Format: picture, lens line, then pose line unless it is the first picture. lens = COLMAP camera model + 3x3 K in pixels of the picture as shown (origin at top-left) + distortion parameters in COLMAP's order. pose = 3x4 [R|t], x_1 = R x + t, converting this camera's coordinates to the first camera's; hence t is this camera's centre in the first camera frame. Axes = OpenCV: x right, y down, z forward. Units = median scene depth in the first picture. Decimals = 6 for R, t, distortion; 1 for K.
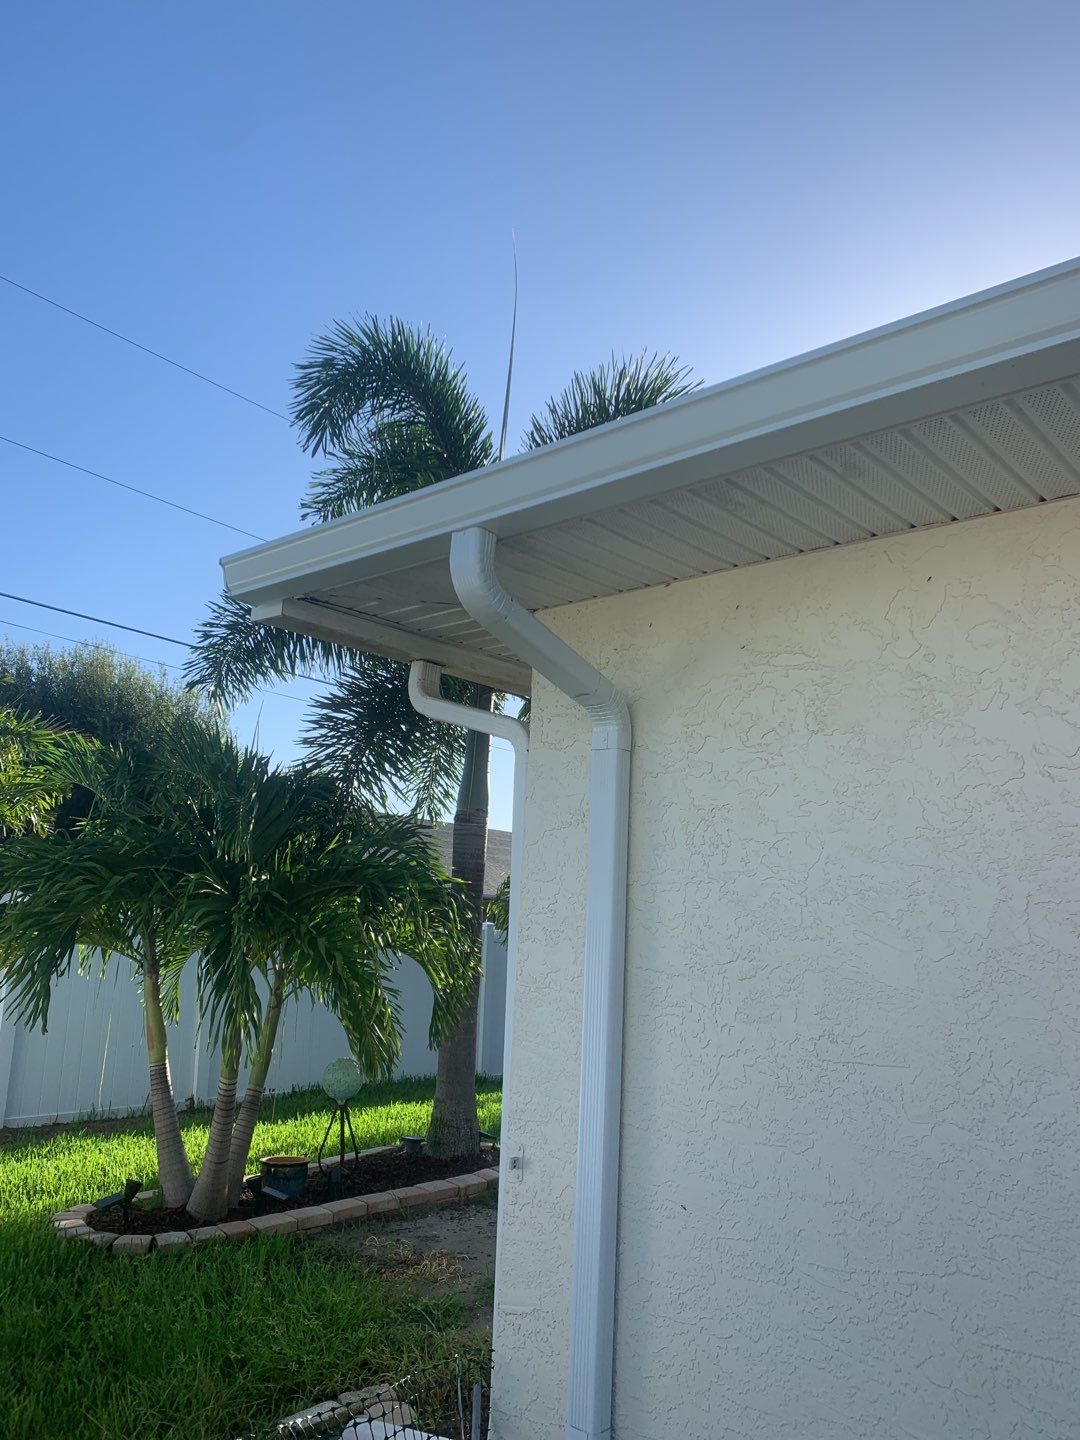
lens RADIAL K [[1093.5, 0, 540.0], [0, 1093.5, 720.0], [0, 0, 1]] dist [0.008020, 0.004513]
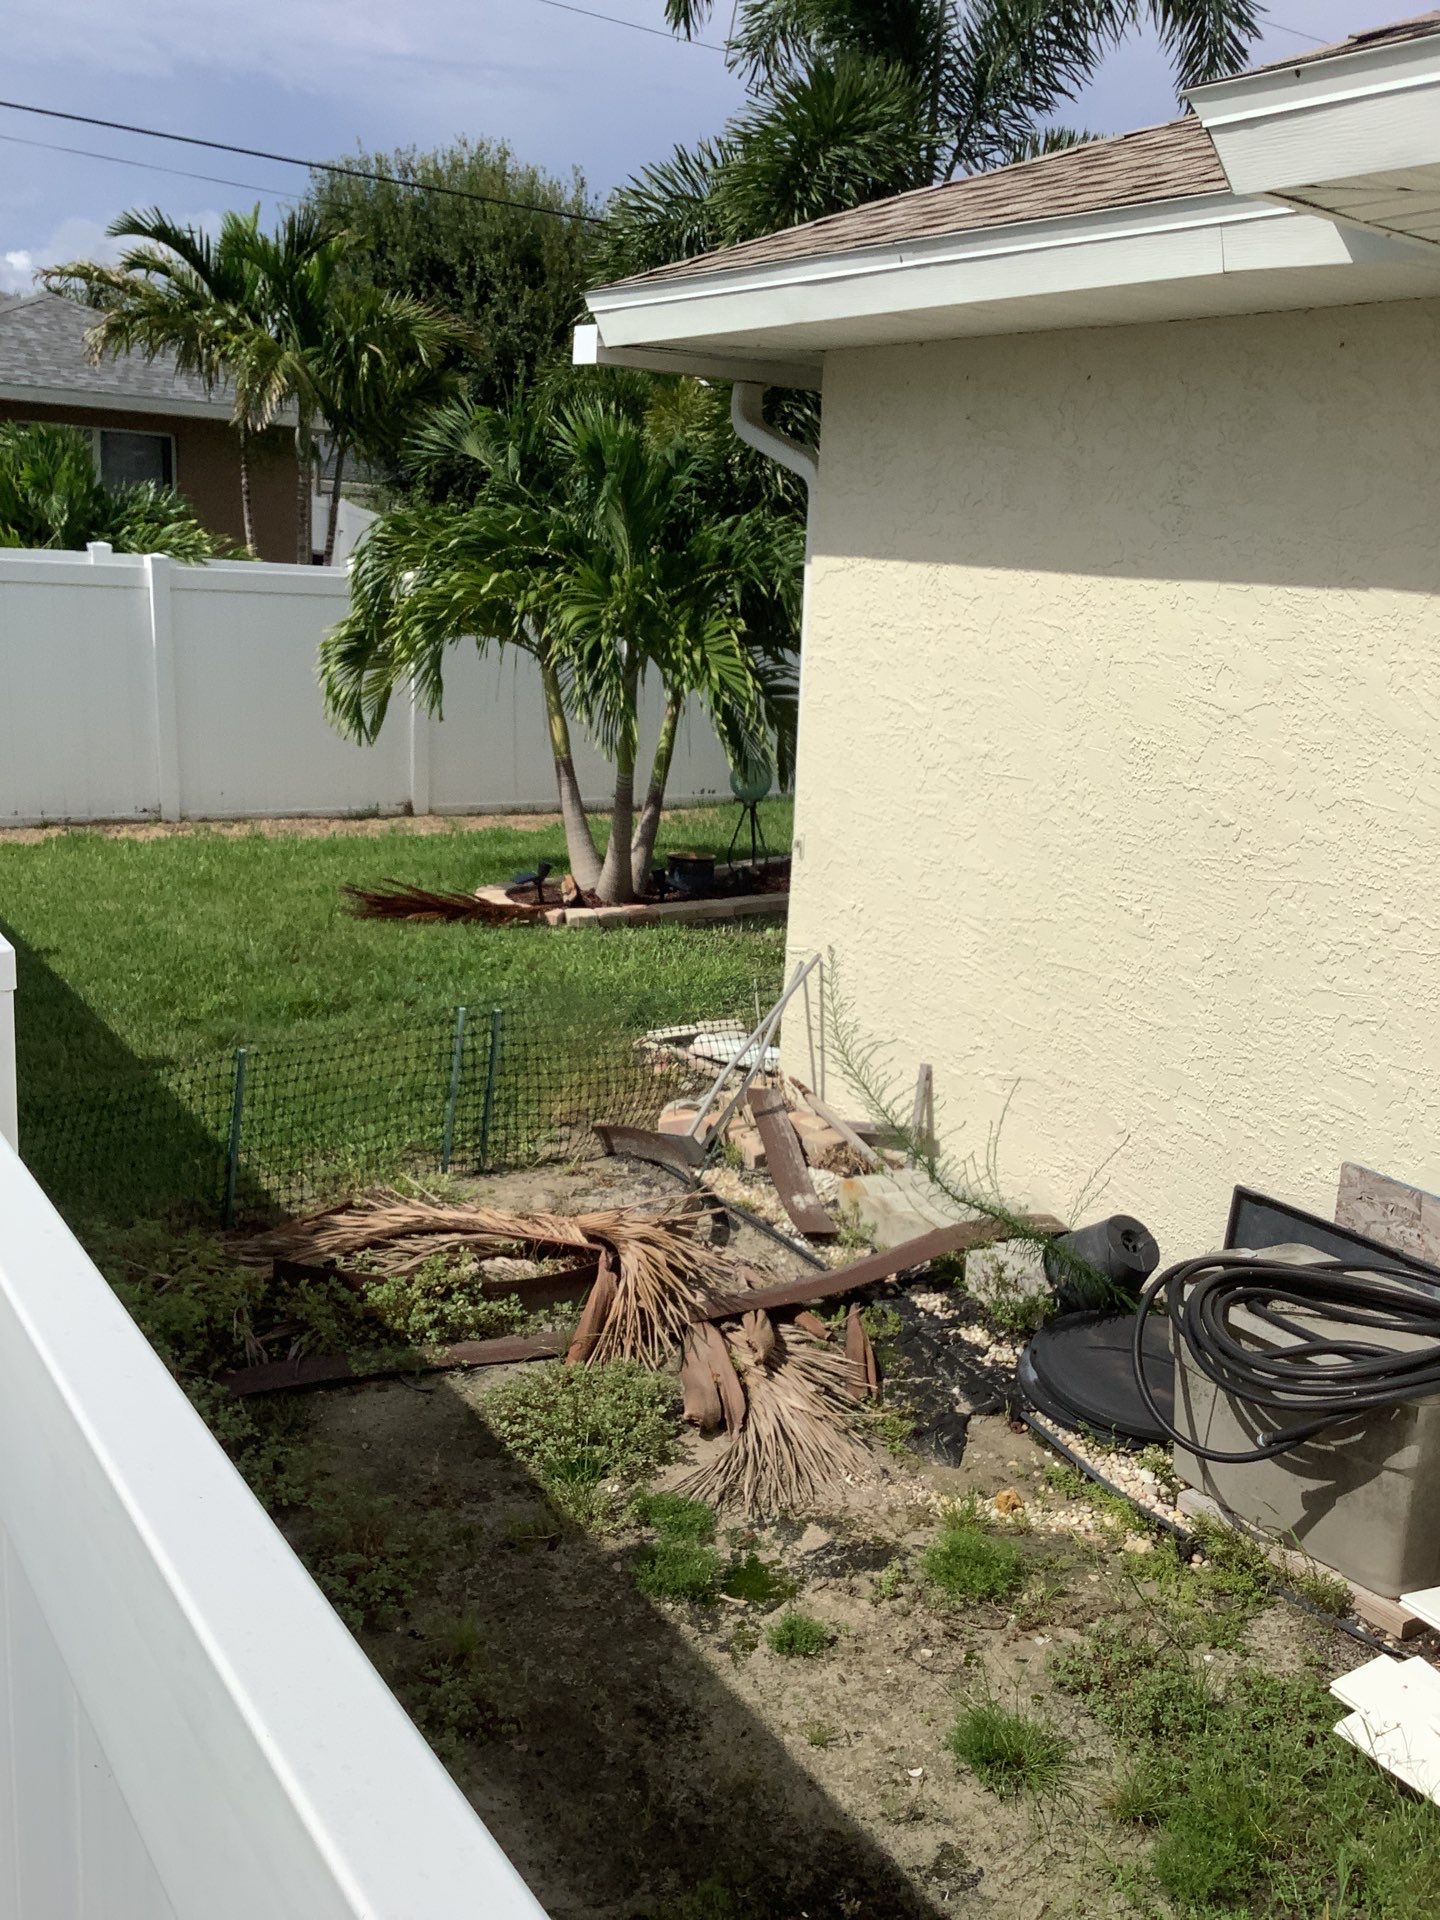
lens RADIAL K [[1773.9, 0, 720.0], [0, 1773.9, 960.0], [0, 0, 1]] dist [0.104009, 0.002413]
pose [[0.961457, 0.078807, -0.263421, 0.321535], [0.032517, 0.918733, 0.393539, -0.197369], [0.273027, -0.386936, 0.880759, -0.623021]]
